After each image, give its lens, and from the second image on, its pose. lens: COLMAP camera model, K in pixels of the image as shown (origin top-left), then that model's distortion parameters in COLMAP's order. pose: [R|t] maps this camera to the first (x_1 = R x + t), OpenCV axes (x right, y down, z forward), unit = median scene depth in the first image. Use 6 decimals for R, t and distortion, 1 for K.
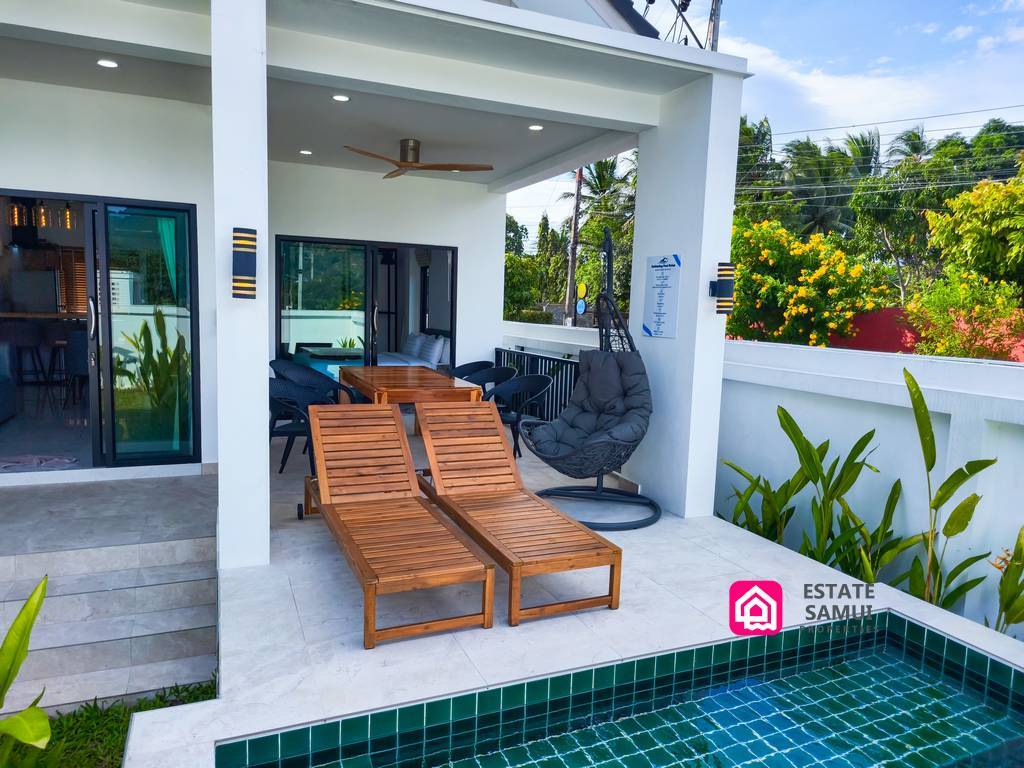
lens RADIAL K [[691.0, 0, 511.1], [0, 691.0, 383.4], [0, 0, 1]] dist [-0.001159, -0.000460]
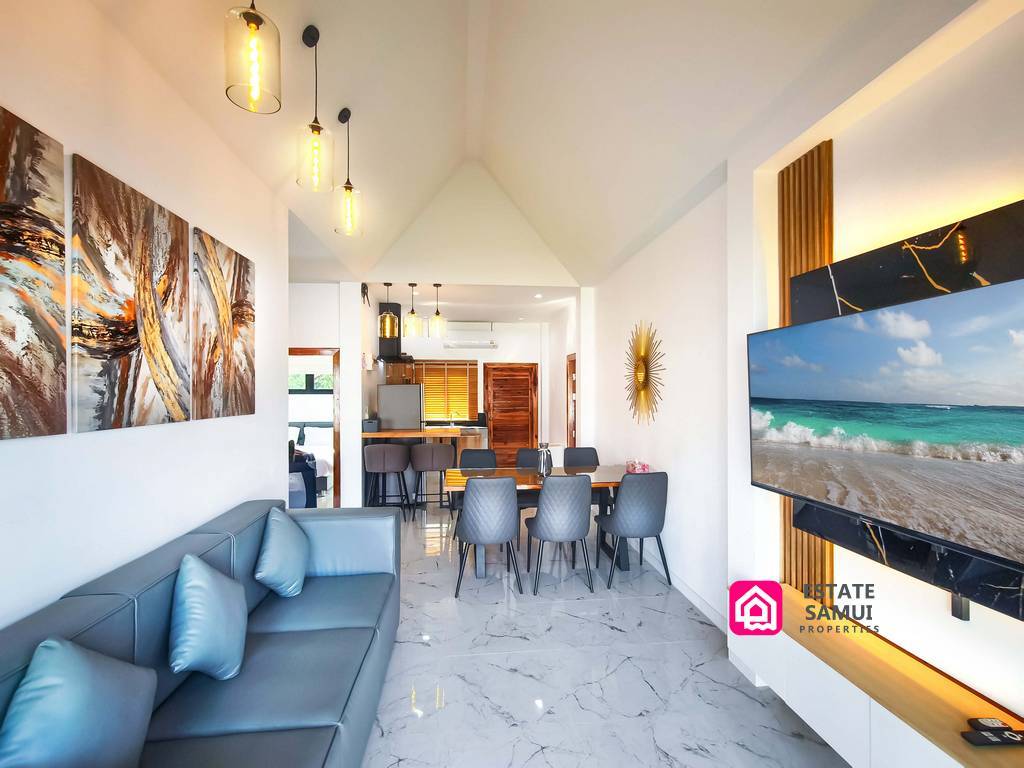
lens RADIAL K [[460.2, 0, 512.2], [0, 460.2, 387.5], [0, 0, 1]] dist [0.000241, 0.000020]
pose [[0.954442, -0.033564, -0.296501, -0.332583], [-0.004174, 0.992055, -0.125739, -0.075054], [0.298366, 0.121249, 0.946719, 0.419737]]
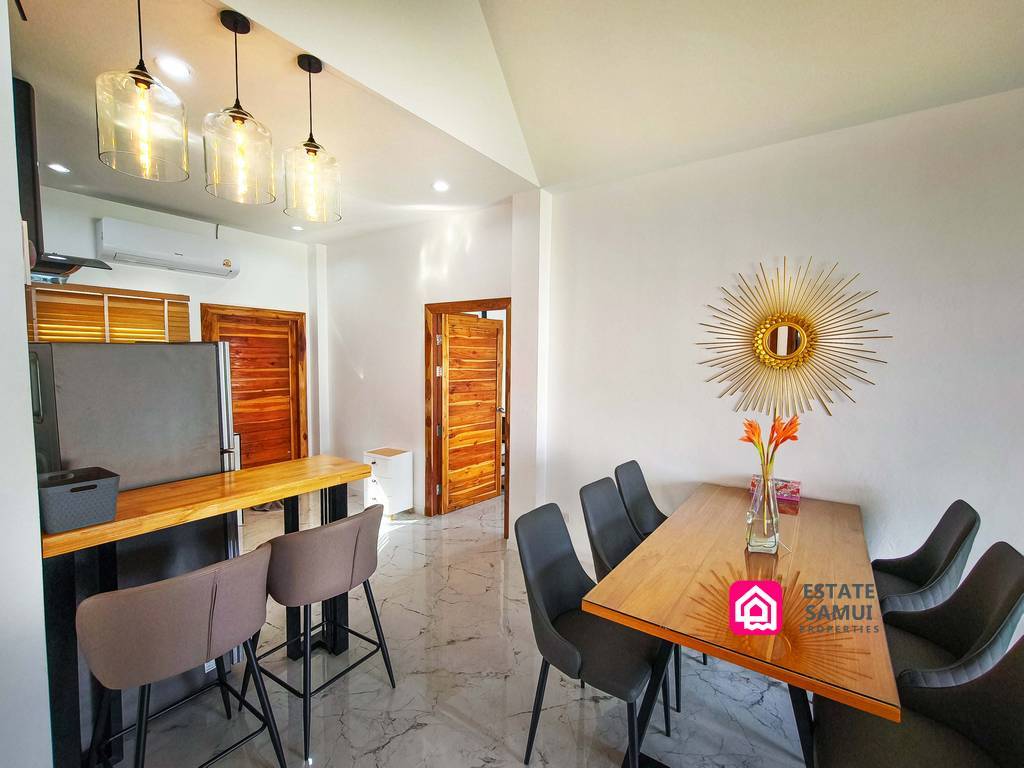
lens RADIAL K [[460.2, 0, 512.0], [0, 460.2, 386.4], [0, 0, 1]] dist [0.000241, 0.000020]
pose [[0.850595, -0.054221, 0.523018, -0.587671], [0.075940, 0.996909, -0.020154, -0.116111], [-0.520309, 0.056861, 0.852083, 0.672332]]
